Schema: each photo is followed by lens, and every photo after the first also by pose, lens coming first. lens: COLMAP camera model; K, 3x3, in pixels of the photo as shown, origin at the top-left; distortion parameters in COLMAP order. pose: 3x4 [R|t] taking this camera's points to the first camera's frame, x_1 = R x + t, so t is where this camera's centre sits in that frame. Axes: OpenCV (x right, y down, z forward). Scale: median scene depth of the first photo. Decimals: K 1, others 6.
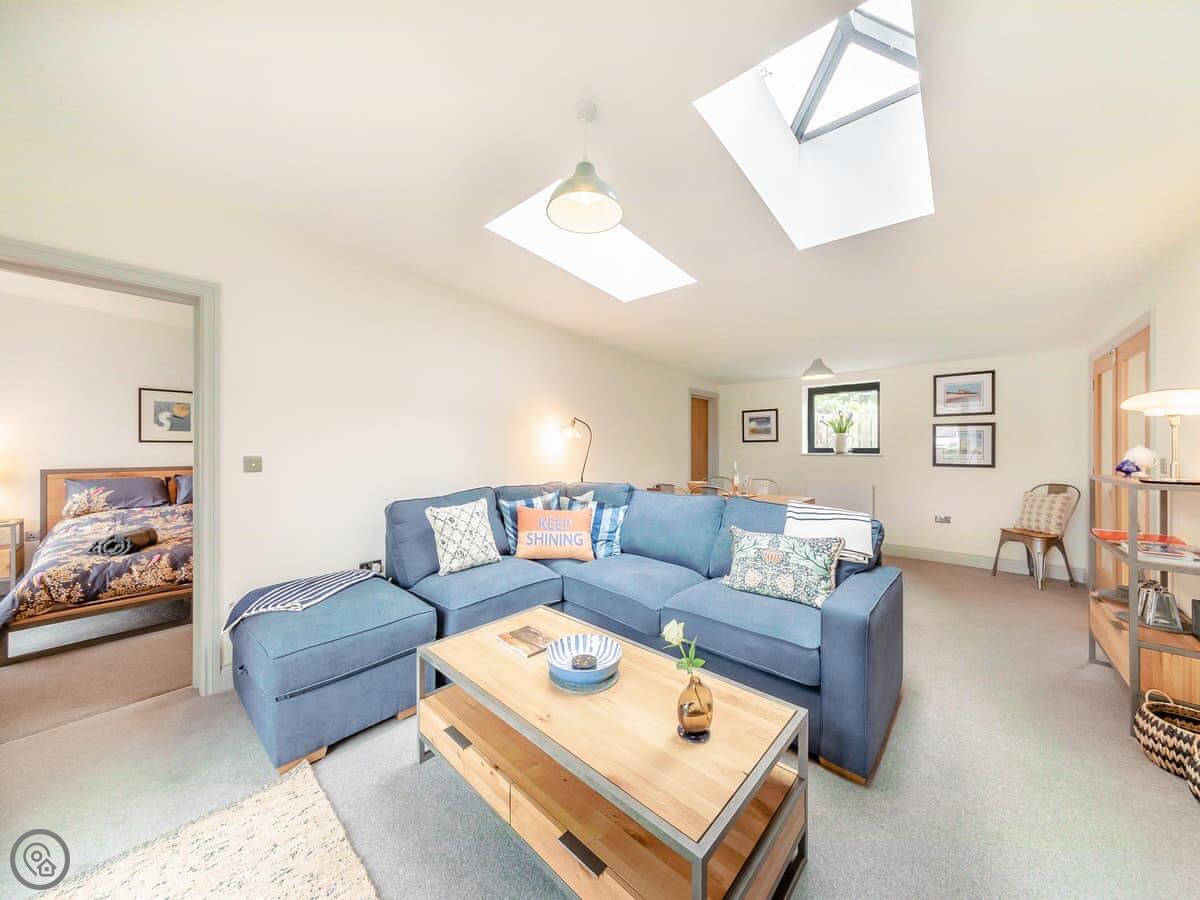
lens RADIAL K [[417.3, 0, 600.0], [0, 417.3, 450.0], [0, 0, 1]] dist [-0.011236, 0.004806]
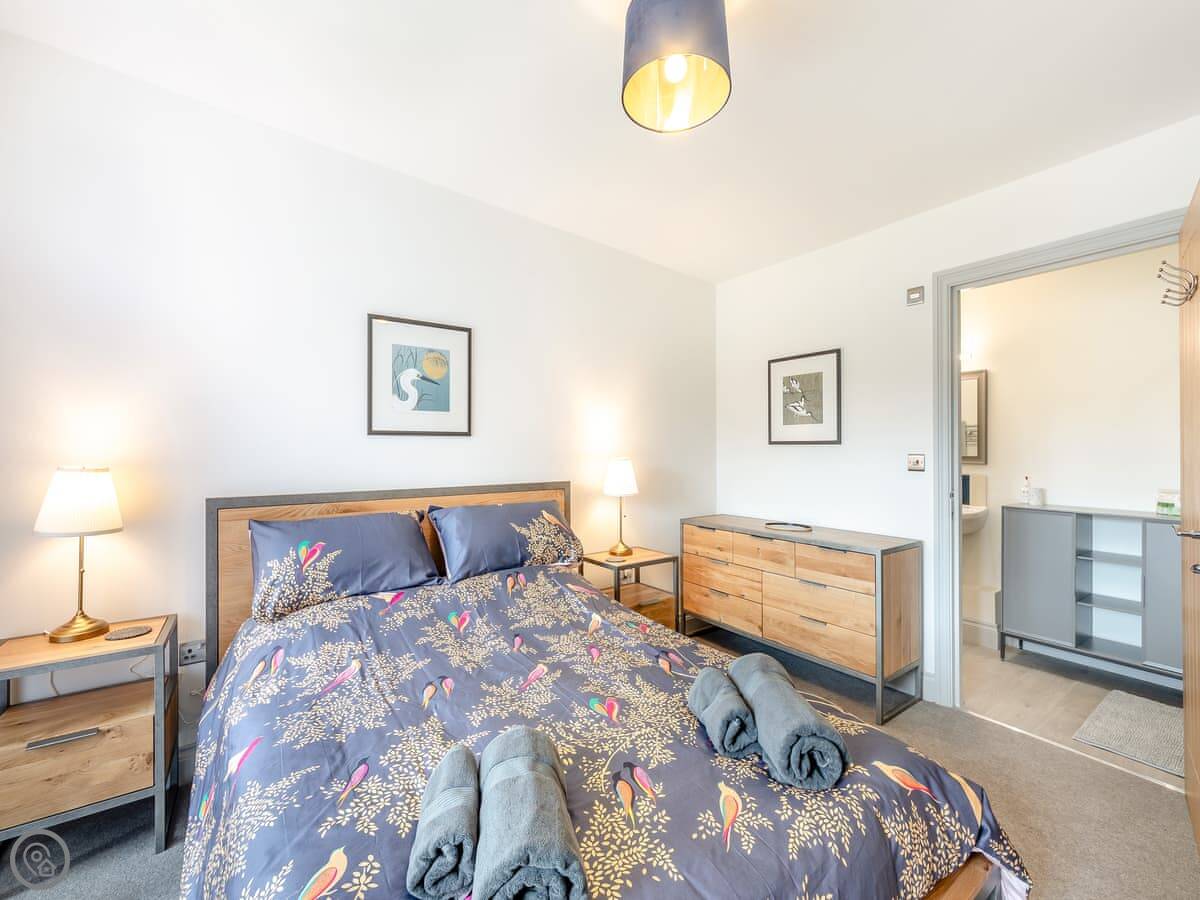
lens RADIAL K [[505.3, 0, 600.0], [0, 505.3, 450.0], [0, 0, 1]] dist [-0.001666, -0.000064]
pose [[0.973403, -0.003723, -0.229067, -0.697229], [0.002508, 0.999981, -0.005593, 0.001526], [0.229084, 0.004870, 0.973395, 0.491709]]
